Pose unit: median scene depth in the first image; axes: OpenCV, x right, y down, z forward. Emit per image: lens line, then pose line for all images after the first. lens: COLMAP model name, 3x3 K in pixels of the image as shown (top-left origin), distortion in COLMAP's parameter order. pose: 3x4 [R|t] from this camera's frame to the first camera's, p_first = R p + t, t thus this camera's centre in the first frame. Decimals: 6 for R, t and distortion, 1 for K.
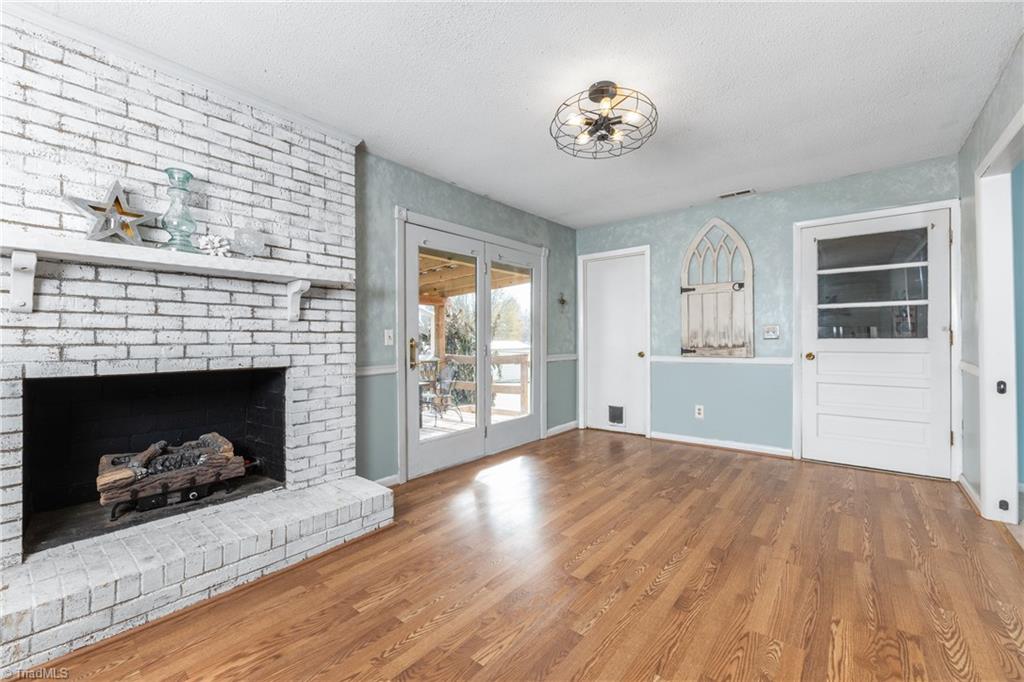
lens RADIAL K [[420.8, 0, 515.0], [0, 420.8, 339.7], [0, 0, 1]] dist [-0.000817, 0.000080]
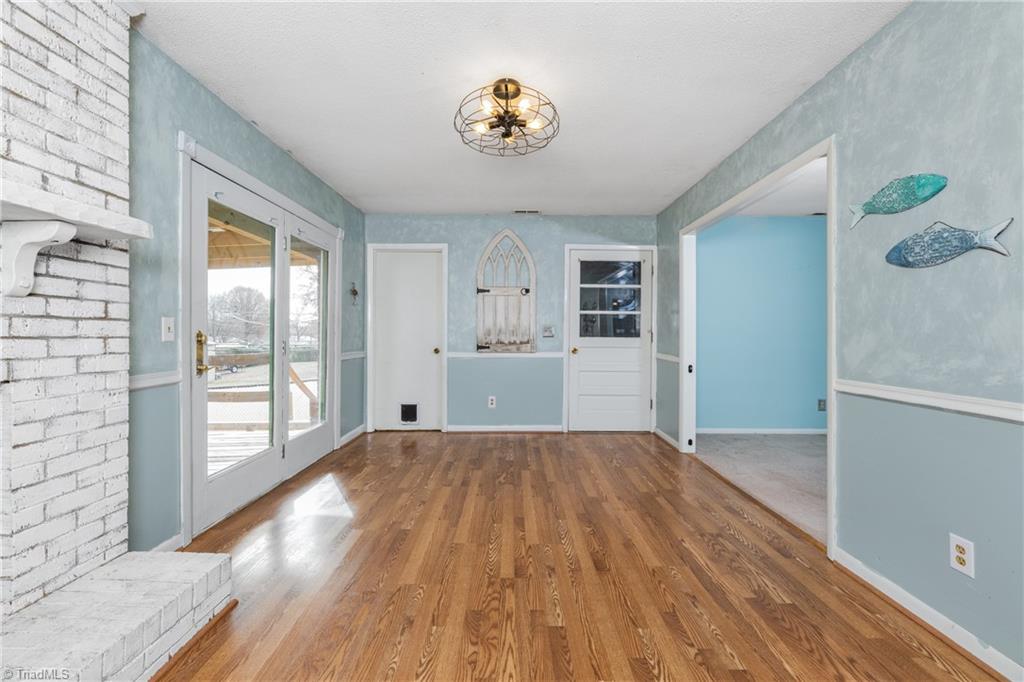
lens RADIAL K [[420.8, 0, 515.0], [0, 420.8, 339.7], [0, 0, 1]] dist [-0.000817, 0.000080]
pose [[0.773340, 0.005567, 0.633967, -0.290084], [-0.011764, 0.999915, 0.005571, 0.000949], [-0.633882, -0.011766, 0.773340, 0.145469]]
